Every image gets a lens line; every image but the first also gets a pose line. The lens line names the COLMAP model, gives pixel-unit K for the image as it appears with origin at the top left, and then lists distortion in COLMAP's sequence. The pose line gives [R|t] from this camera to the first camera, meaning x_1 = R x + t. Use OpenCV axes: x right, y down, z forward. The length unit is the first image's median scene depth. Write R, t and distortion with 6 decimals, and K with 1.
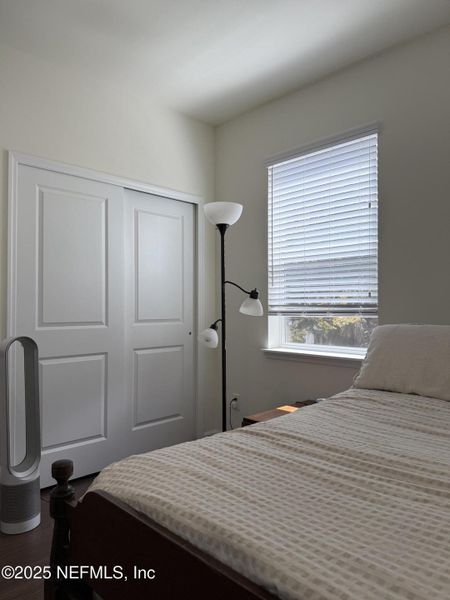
lens RADIAL K [[422.7, 0, 225.0], [0, 422.7, 300.0], [0, 0, 1]] dist [0.088078, -0.144498]
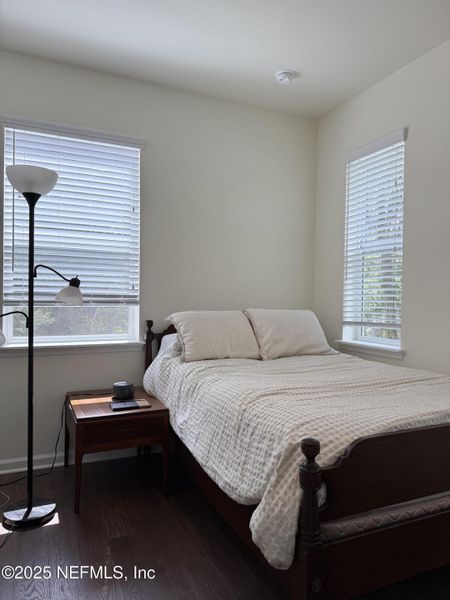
lens RADIAL K [[422.7, 0, 225.0], [0, 422.7, 300.0], [0, 0, 1]] dist [0.088078, -0.144498]
pose [[0.340676, 0.004019, 0.940172, -0.660385], [-0.026338, 0.999639, 0.005271, 0.010361], [-0.939812, -0.026558, 0.340659, 0.378340]]
